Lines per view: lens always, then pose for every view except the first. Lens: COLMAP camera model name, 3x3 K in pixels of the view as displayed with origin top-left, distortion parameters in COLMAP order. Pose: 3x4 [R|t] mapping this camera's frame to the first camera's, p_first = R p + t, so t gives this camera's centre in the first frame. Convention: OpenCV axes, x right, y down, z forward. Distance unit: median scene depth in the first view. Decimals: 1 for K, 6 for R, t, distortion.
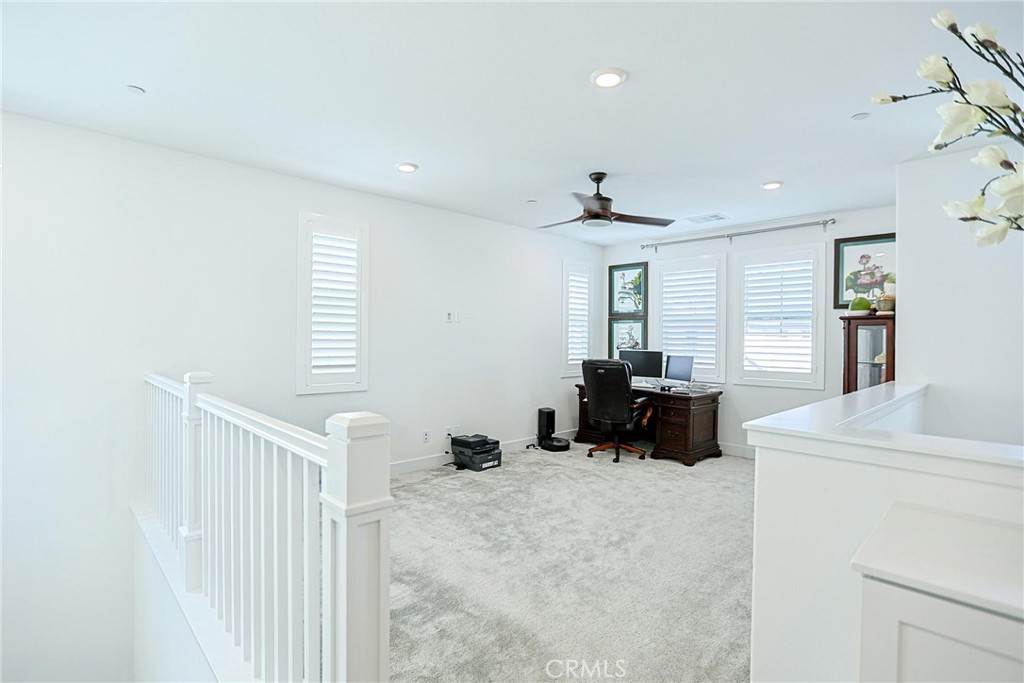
lens RADIAL K [[495.3, 0, 518.6], [0, 495.3, 339.9], [0, 0, 1]] dist [-0.036617, 0.001590]
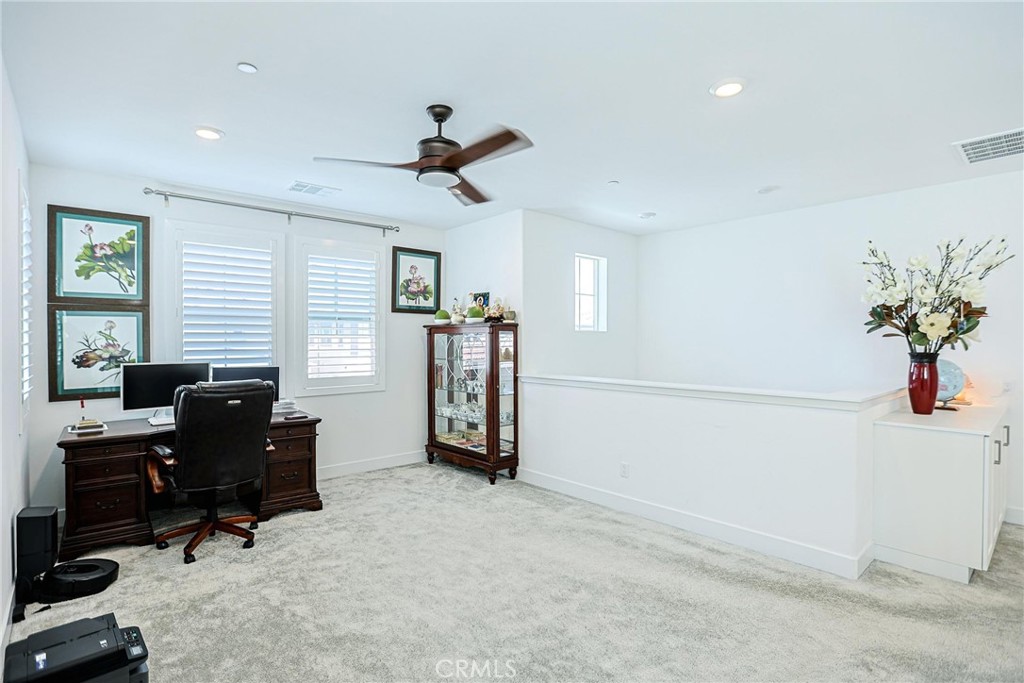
lens RADIAL K [[495.3, 0, 518.3], [0, 495.3, 342.3], [0, 0, 1]] dist [-0.036617, 0.001590]
pose [[0.060341, -0.020394, 0.997969, -0.394046], [0.001627, 0.999792, 0.020333, -0.019214], [-0.998176, 0.000397, 0.060362, 0.648306]]
